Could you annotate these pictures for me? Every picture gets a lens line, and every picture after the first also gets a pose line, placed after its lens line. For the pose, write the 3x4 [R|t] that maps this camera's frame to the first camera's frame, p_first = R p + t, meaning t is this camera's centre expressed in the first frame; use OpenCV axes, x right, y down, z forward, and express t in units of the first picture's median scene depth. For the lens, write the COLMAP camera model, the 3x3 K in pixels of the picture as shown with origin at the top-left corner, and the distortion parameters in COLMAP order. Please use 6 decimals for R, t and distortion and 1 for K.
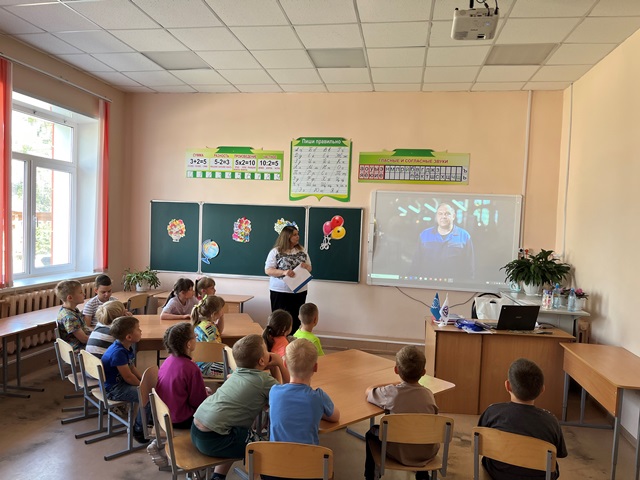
lens RADIAL K [[477.0, 0, 323.9], [0, 477.0, 243.3], [0, 0, 1]] dist [0.053468, -0.083511]
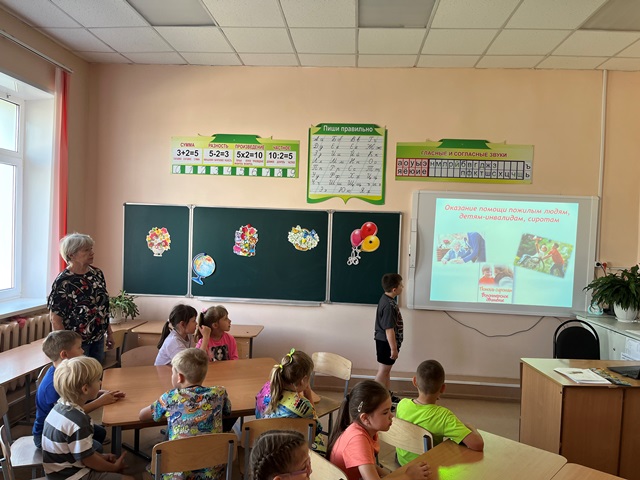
lens RADIAL K [[477.0, 0, 323.9], [0, 477.0, 243.3], [0, 0, 1]] dist [0.053468, -0.083511]
pose [[0.995221, -0.006554, 0.097429, -0.123364], [0.007806, 0.999892, -0.012466, -0.013244], [-0.097336, 0.013167, 0.995164, 0.214584]]
